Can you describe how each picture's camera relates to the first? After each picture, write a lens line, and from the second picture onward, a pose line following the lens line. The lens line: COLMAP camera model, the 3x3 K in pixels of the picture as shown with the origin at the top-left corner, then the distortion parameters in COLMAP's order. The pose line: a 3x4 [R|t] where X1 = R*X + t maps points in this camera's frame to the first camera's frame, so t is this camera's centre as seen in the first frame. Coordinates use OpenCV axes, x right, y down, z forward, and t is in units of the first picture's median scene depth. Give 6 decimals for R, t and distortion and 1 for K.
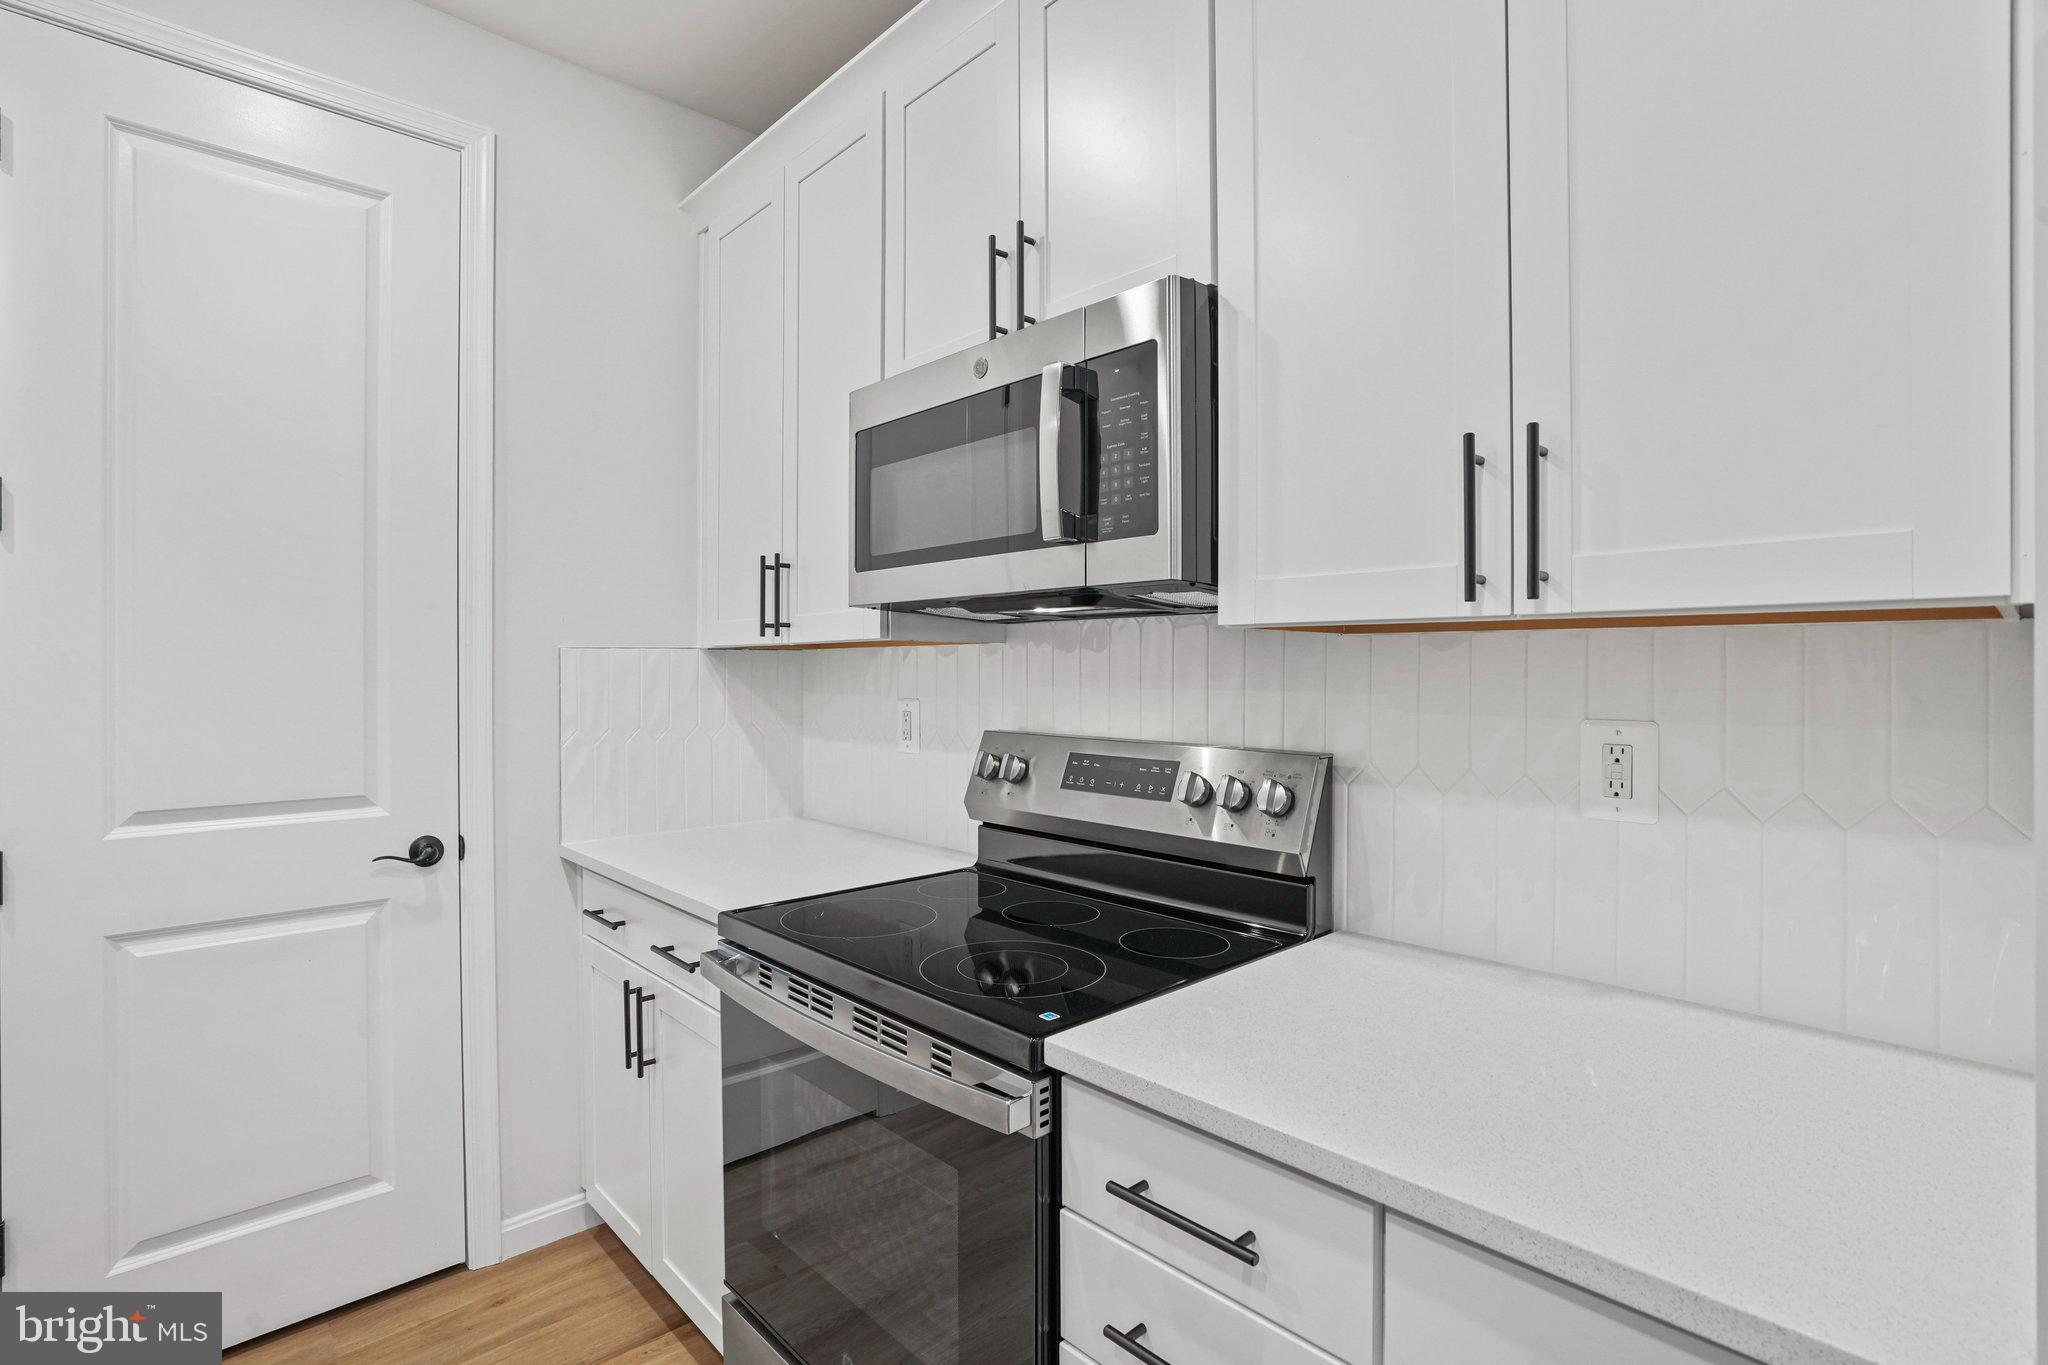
lens RADIAL K [[981.7, 0, 1015.9], [0, 981.7, 667.7], [0, 0, 1]] dist [-0.057522, 0.025474]
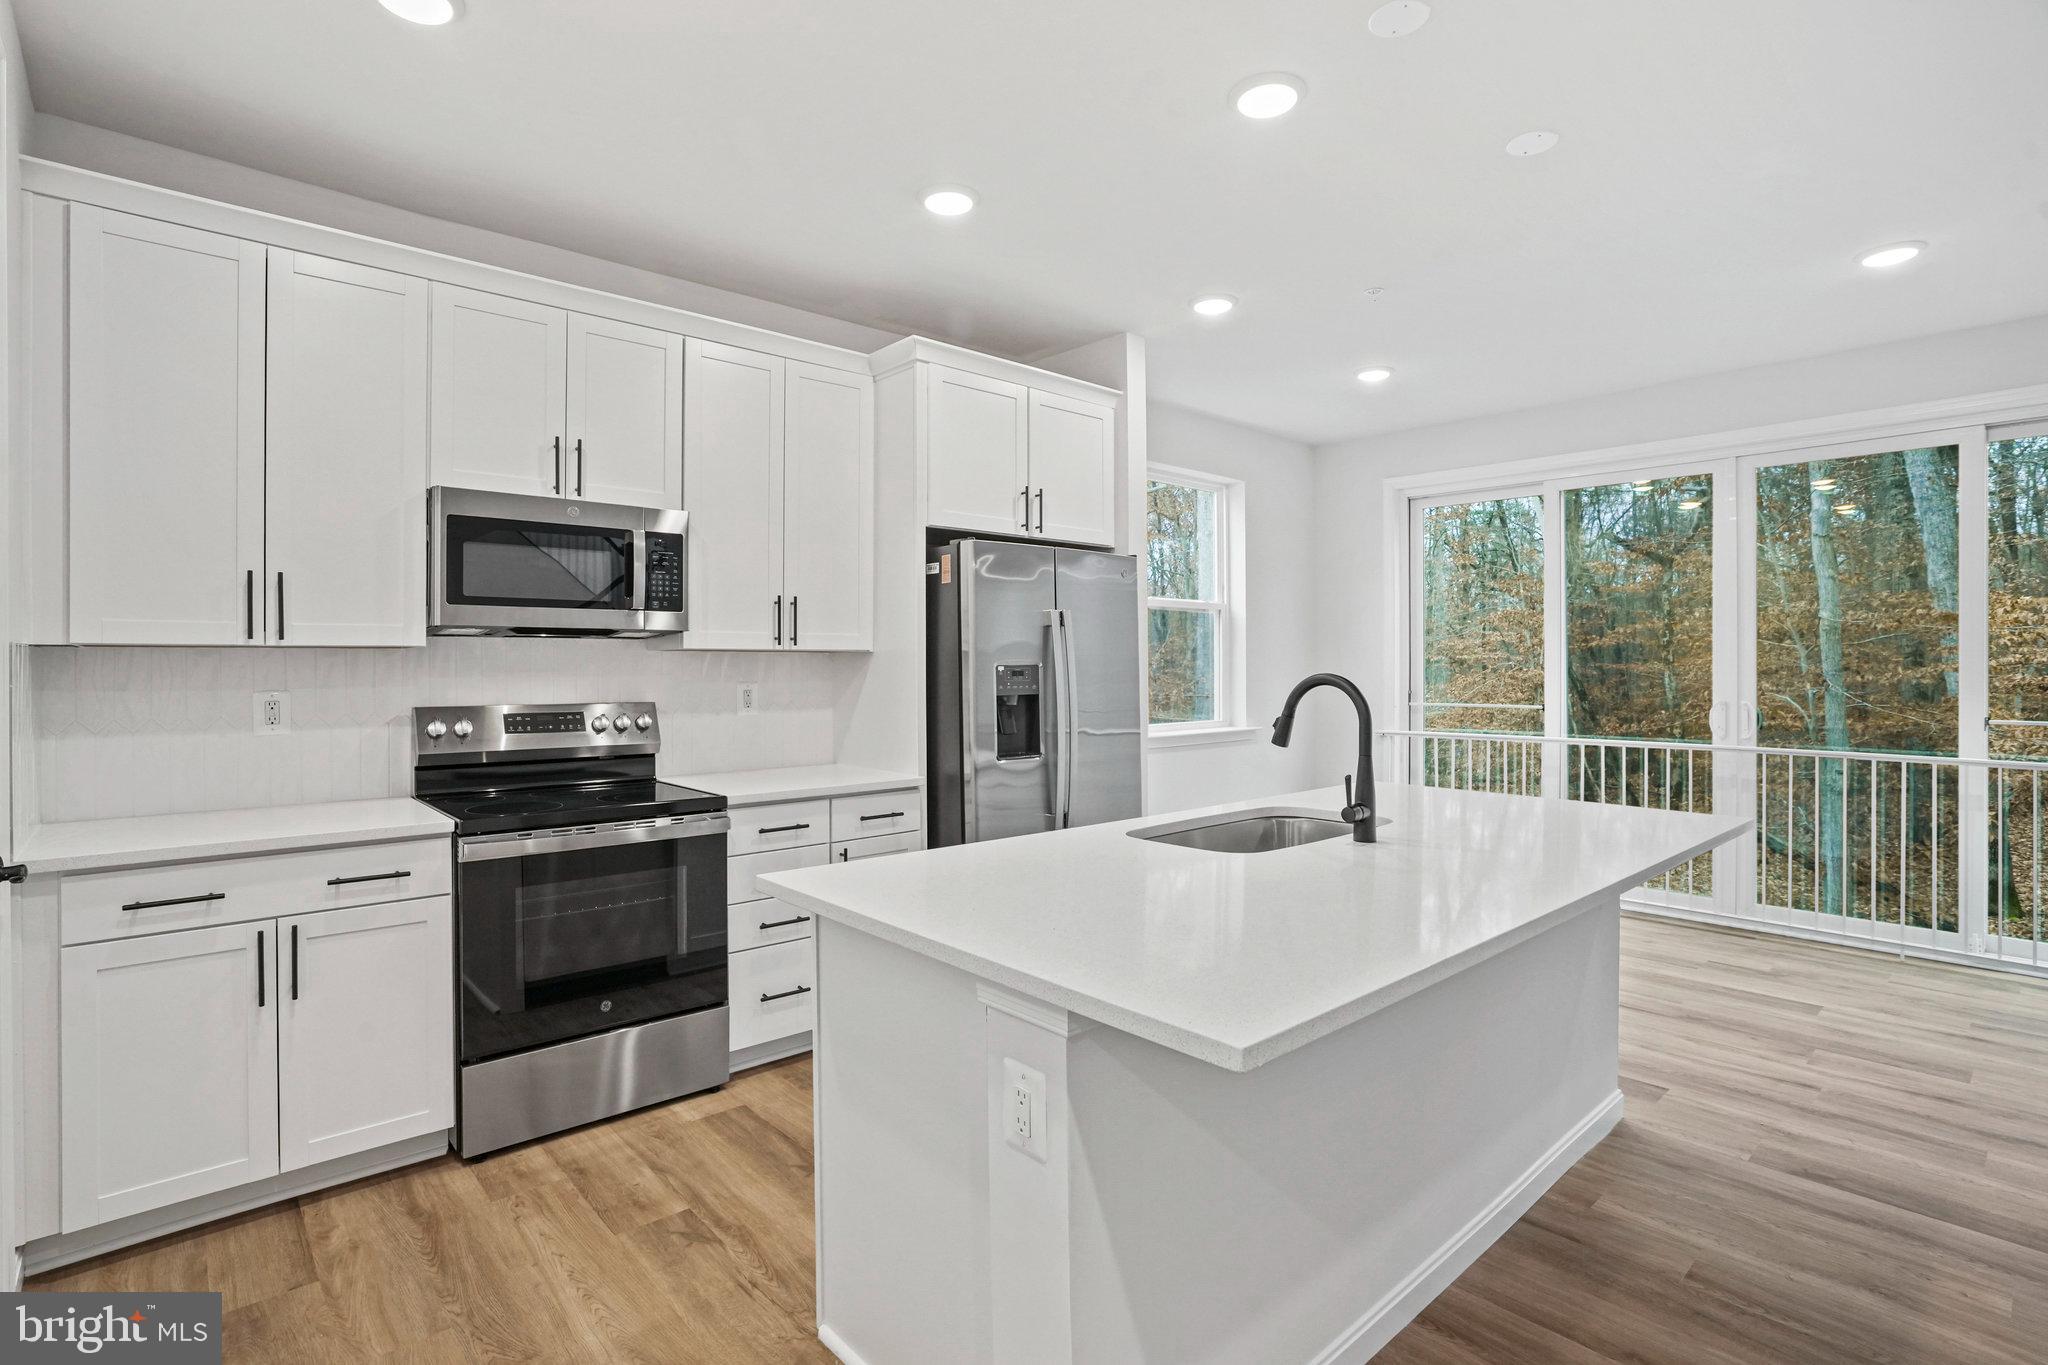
lens RADIAL K [[981.7, 0, 1015.9], [0, 981.7, 667.7], [0, 0, 1]] dist [-0.057522, 0.025474]
pose [[0.016494, -0.000306, 0.999864, -1.865638], [0.002952, 0.999996, 0.000258, 0.007523], [-0.999860, 0.002947, 0.016495, 0.073697]]
